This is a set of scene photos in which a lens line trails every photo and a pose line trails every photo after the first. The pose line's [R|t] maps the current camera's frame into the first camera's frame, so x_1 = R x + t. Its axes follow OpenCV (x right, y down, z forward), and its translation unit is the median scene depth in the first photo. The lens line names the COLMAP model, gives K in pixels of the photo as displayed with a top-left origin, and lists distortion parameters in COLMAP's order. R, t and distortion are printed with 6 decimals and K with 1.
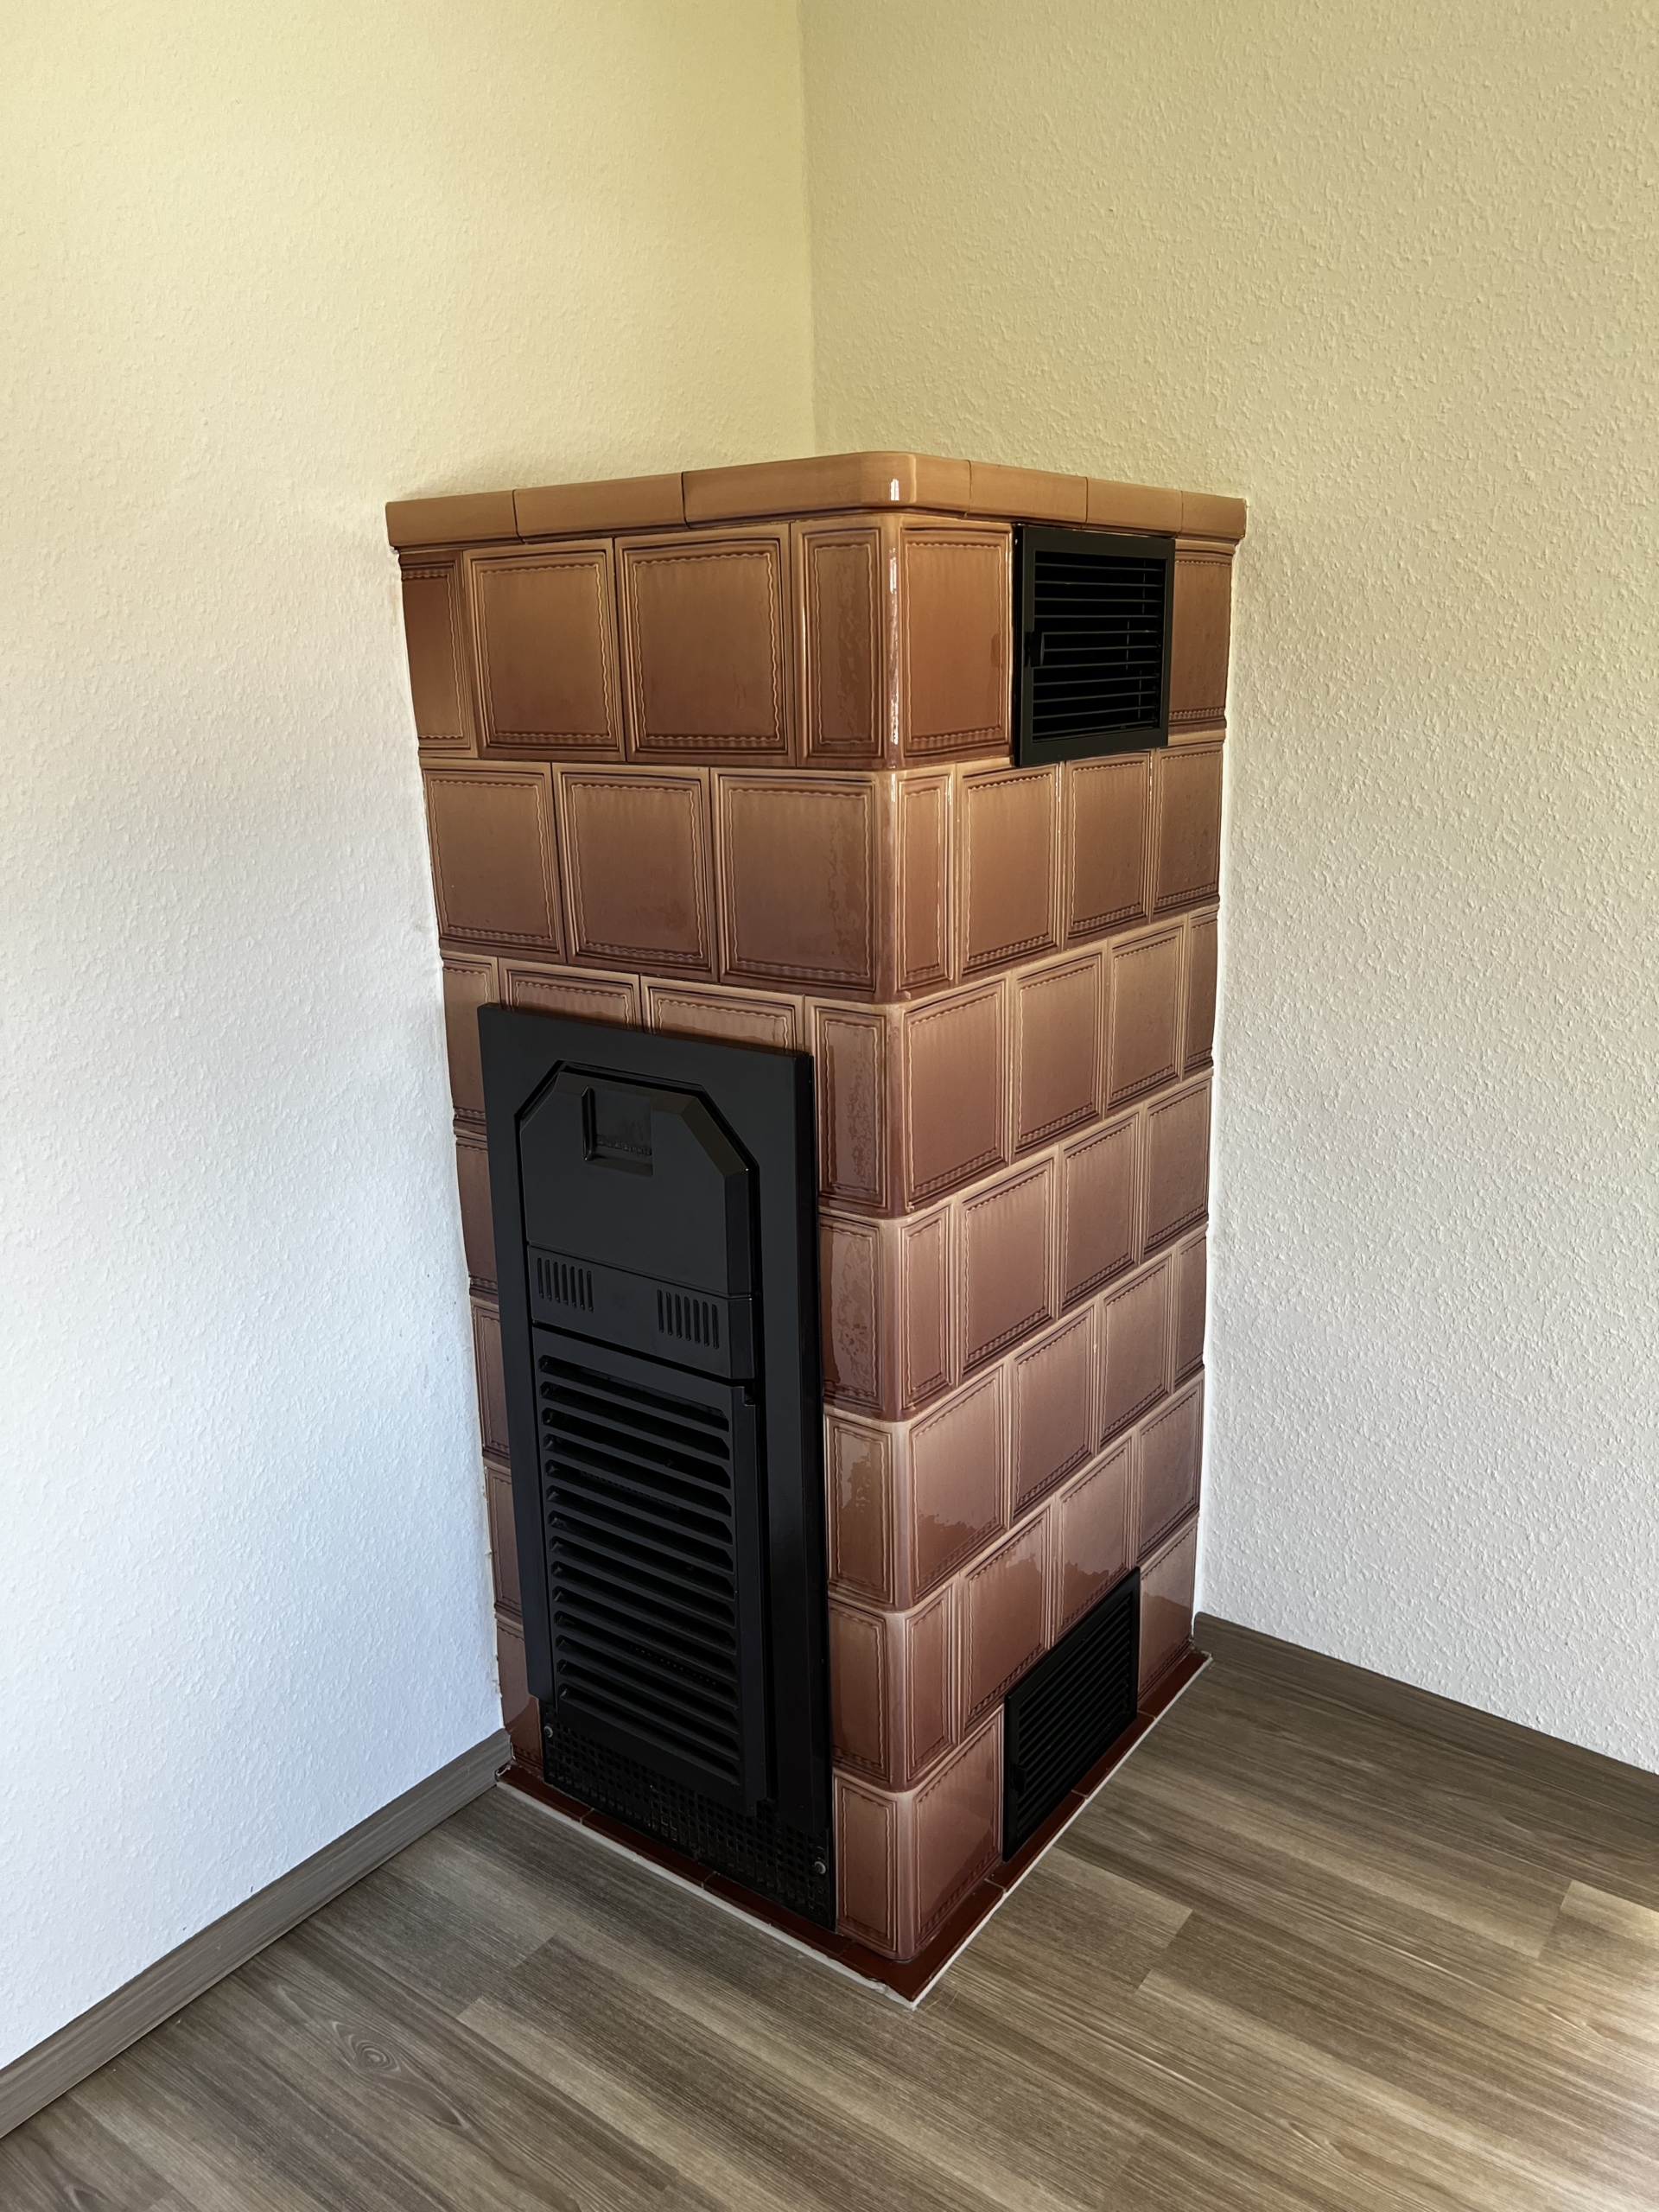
lens RADIAL K [[1672.8, 0, 830.5], [0, 1672.8, 1105.9], [0, 0, 1]] dist [0.018295, -0.022124]
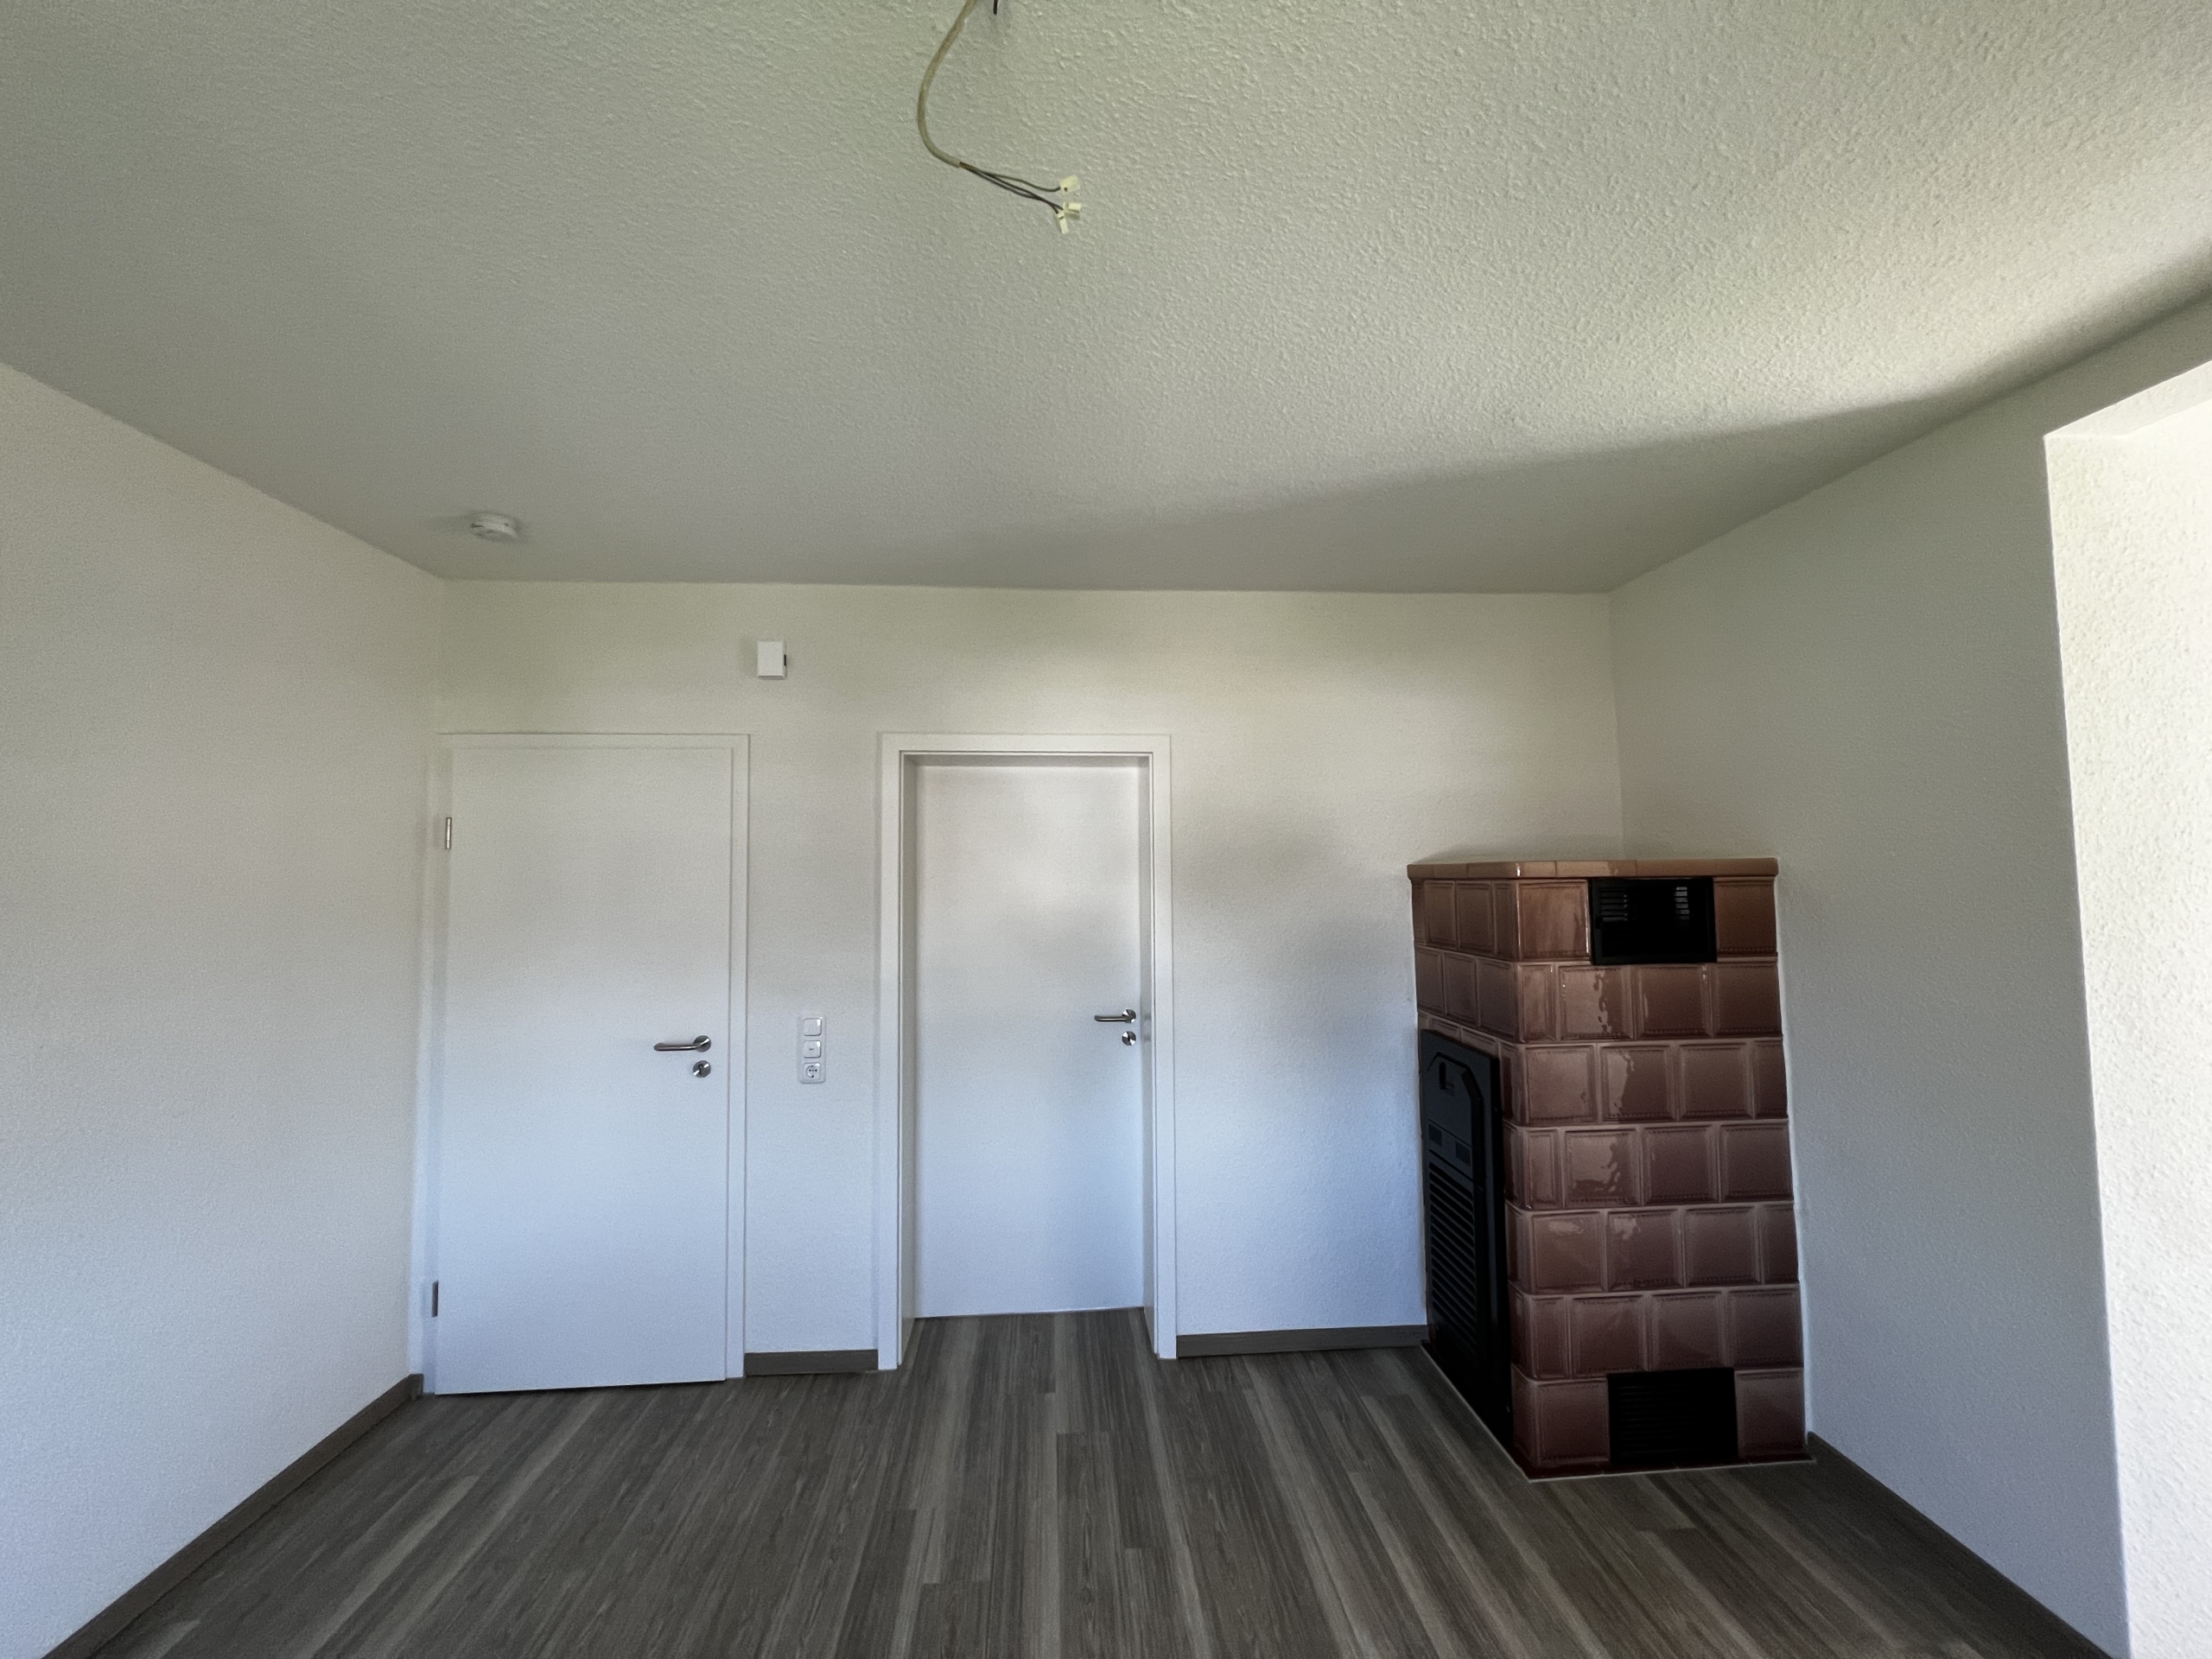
lens RADIAL K [[882.2, 0, 1111.3], [0, 882.2, 825.4], [0, 0, 1]] dist [0.000703, 0.000017]
pose [[0.653027, -0.028842, -0.756785, 0.618288], [-0.199687, 0.957356, -0.208795, 0.028926], [0.730535, 0.287469, 0.619419, -0.454170]]
